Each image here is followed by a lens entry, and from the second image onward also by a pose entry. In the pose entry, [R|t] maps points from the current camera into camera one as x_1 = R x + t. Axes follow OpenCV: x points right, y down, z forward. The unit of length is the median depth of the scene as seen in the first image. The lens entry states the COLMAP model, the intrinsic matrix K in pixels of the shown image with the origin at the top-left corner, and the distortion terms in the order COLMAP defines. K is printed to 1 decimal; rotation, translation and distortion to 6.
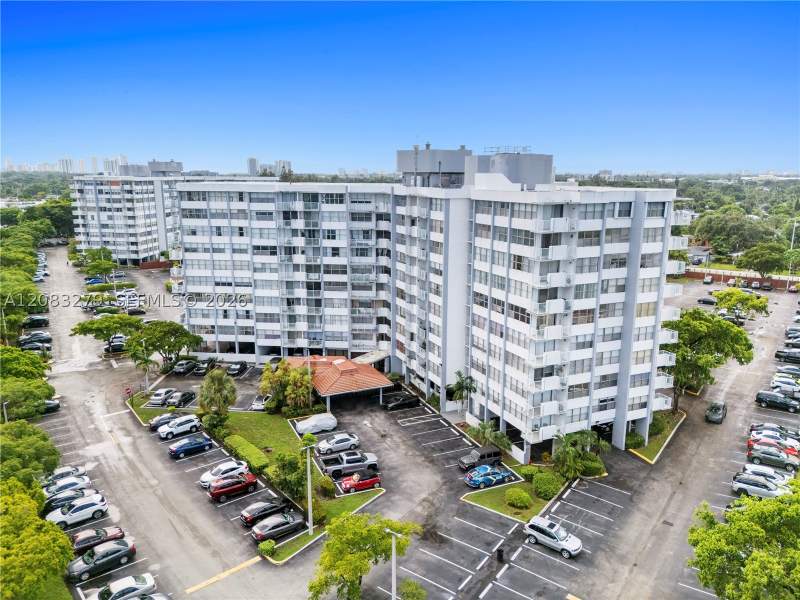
lens RADIAL K [[590.3, 0, 400.0], [0, 590.3, 300.0], [0, 0, 1]] dist [0.025545, -0.000922]
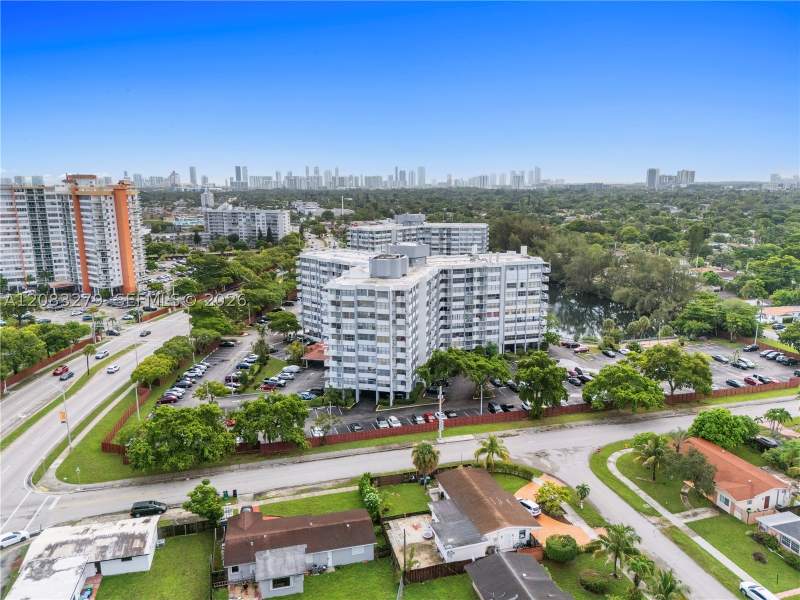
lens RADIAL K [[590.3, 0, 400.0], [0, 590.3, 300.0], [0, 0, 1]] dist [0.025545, -0.000922]
pose [[0.788843, 0.107952, -0.605040, 1.240206], [-0.115709, 0.992935, 0.026300, -0.134497], [0.603605, 0.049262, 0.795760, -0.477649]]
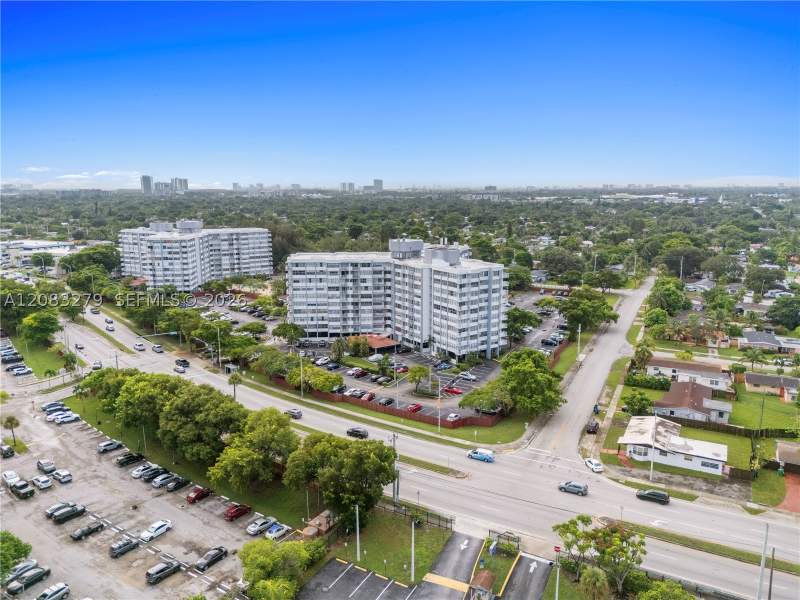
lens RADIAL K [[590.3, 0, 400.0], [0, 590.3, 300.0], [0, 0, 1]] dist [0.025545, -0.000922]
pose [[0.984695, -0.038388, 0.170007, -0.364095], [0.041873, 0.998979, -0.016958, 0.005482], [-0.169182, 0.023817, 0.985297, -1.214821]]
